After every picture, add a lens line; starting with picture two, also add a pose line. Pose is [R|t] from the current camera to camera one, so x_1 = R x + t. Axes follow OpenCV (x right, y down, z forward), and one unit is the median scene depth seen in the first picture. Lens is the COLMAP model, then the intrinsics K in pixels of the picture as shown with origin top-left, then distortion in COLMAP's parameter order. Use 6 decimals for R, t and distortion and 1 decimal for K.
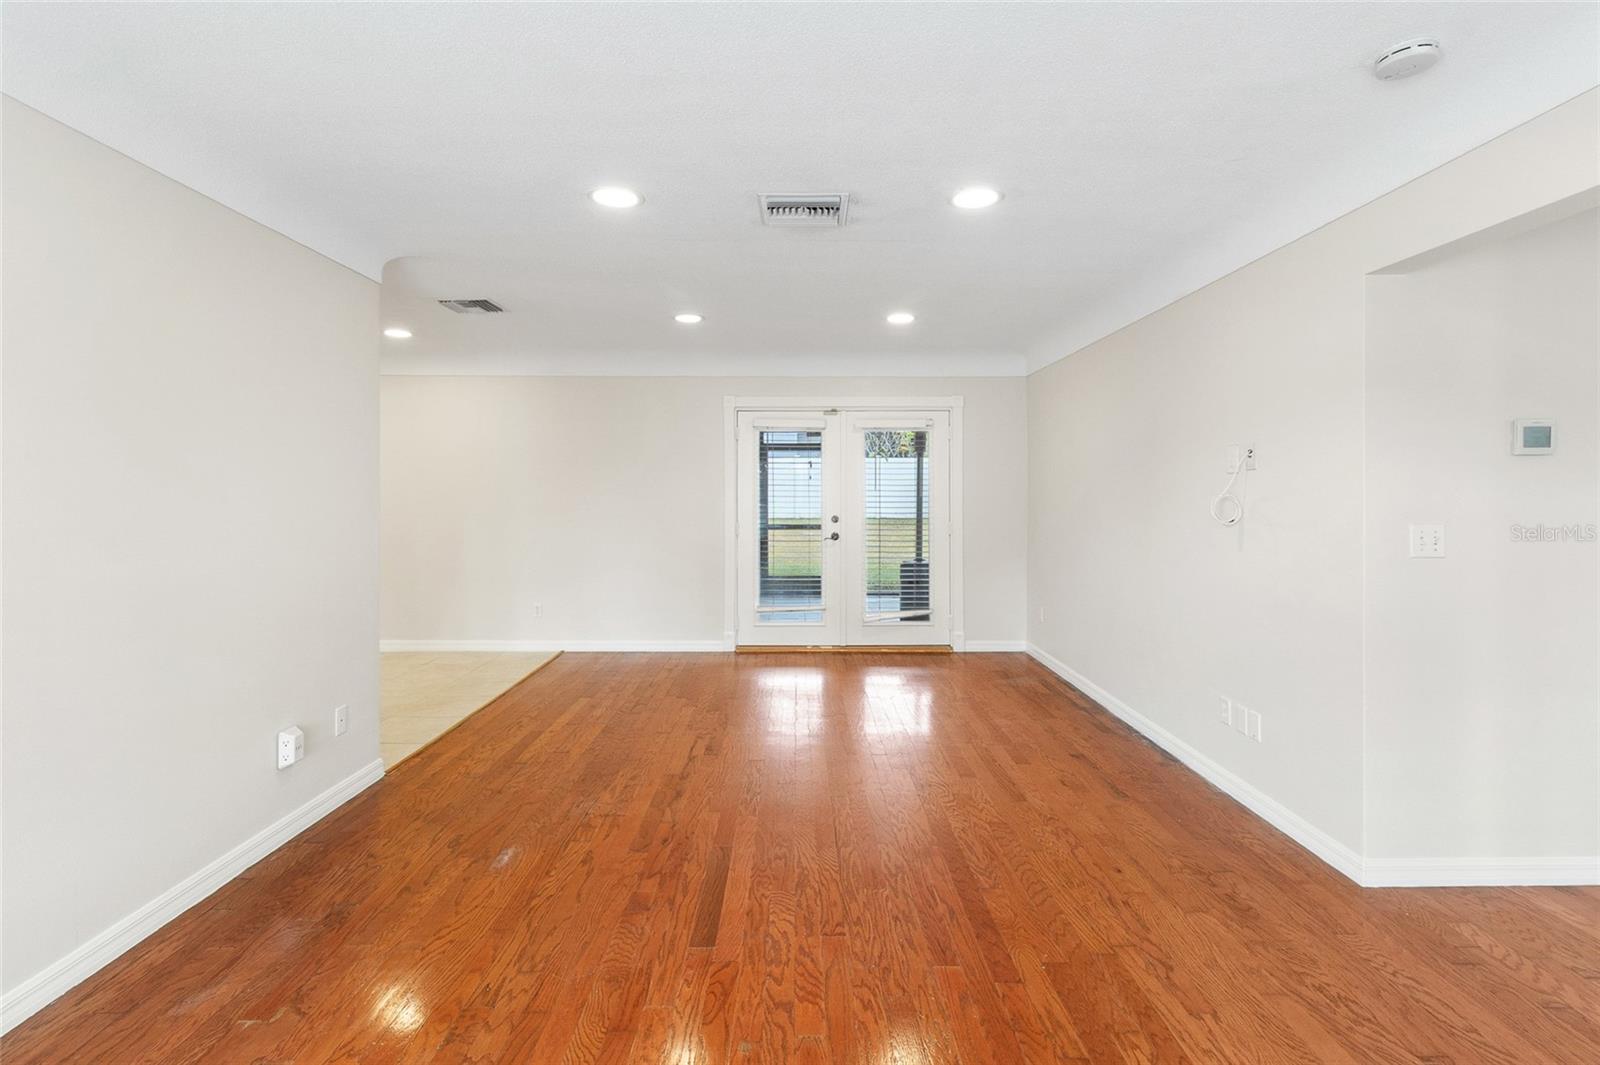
lens RADIAL K [[747.8, 0, 803.3], [0, 747.8, 504.1], [0, 0, 1]] dist [0.000786, -0.001430]
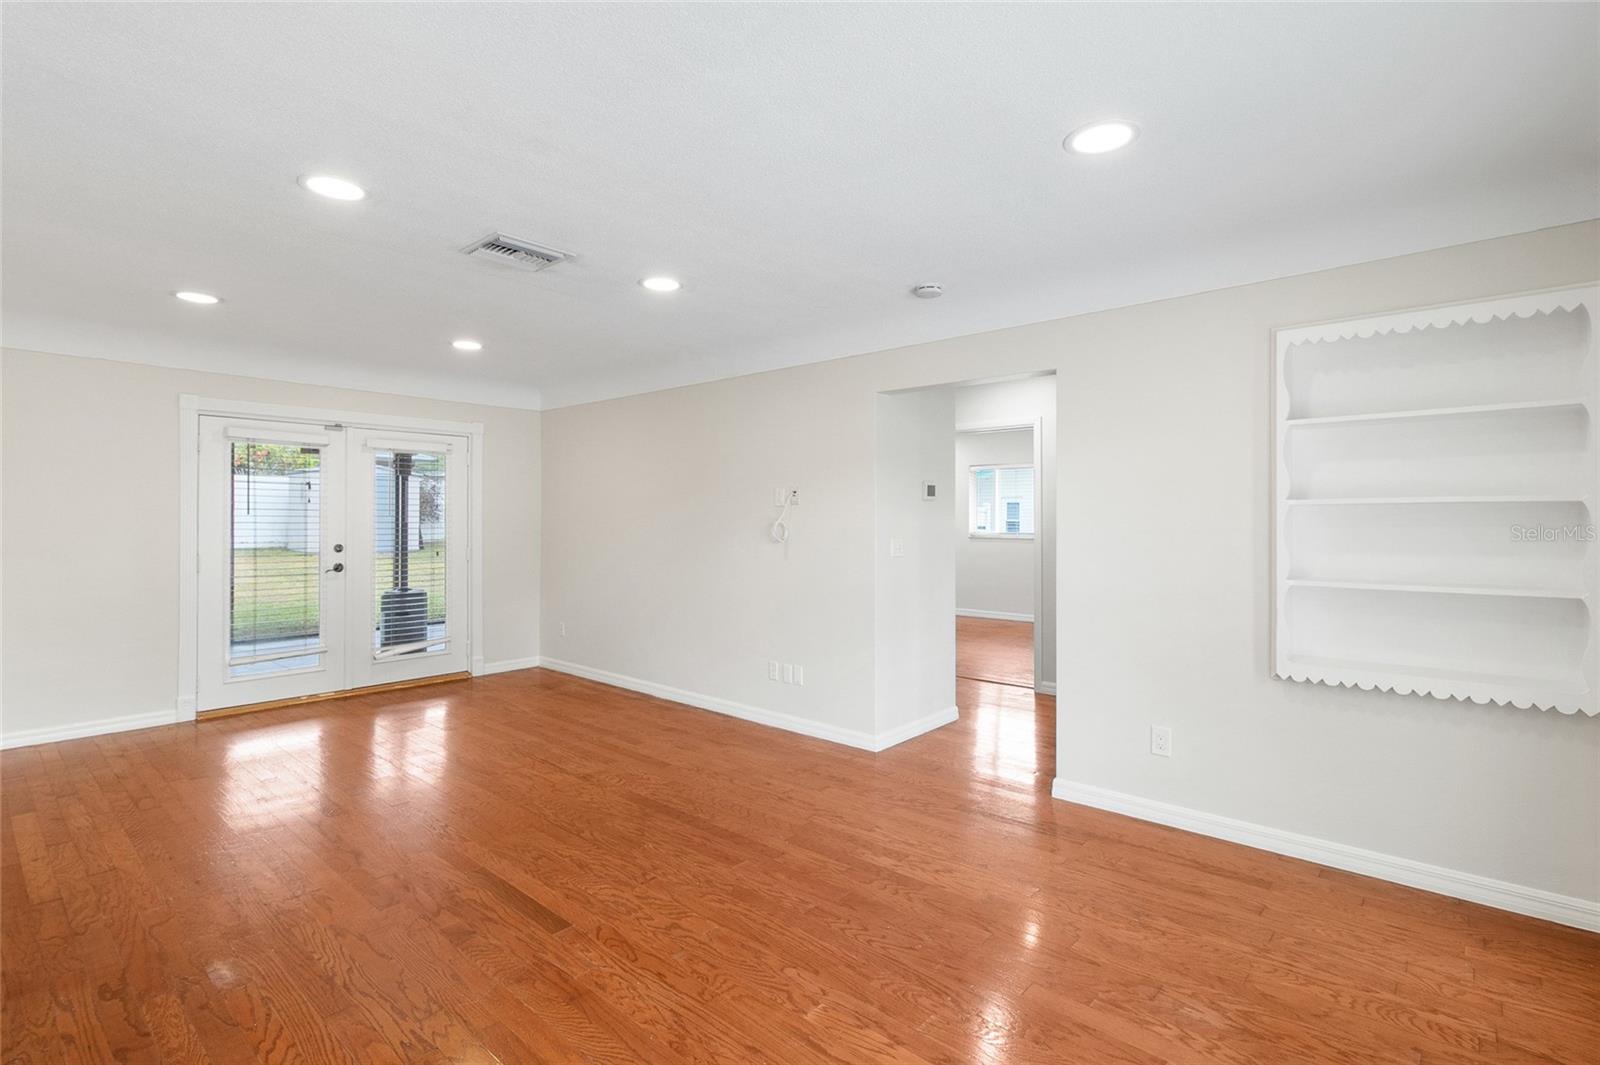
lens RADIAL K [[747.8, 0, 805.1], [0, 747.8, 522.9], [0, 0, 1]] dist [0.000786, -0.001430]
pose [[0.661437, -0.001704, 0.749999, -0.261178], [0.008153, 0.999955, -0.004919, -0.000895], [-0.749956, 0.009368, 0.661421, -0.002995]]
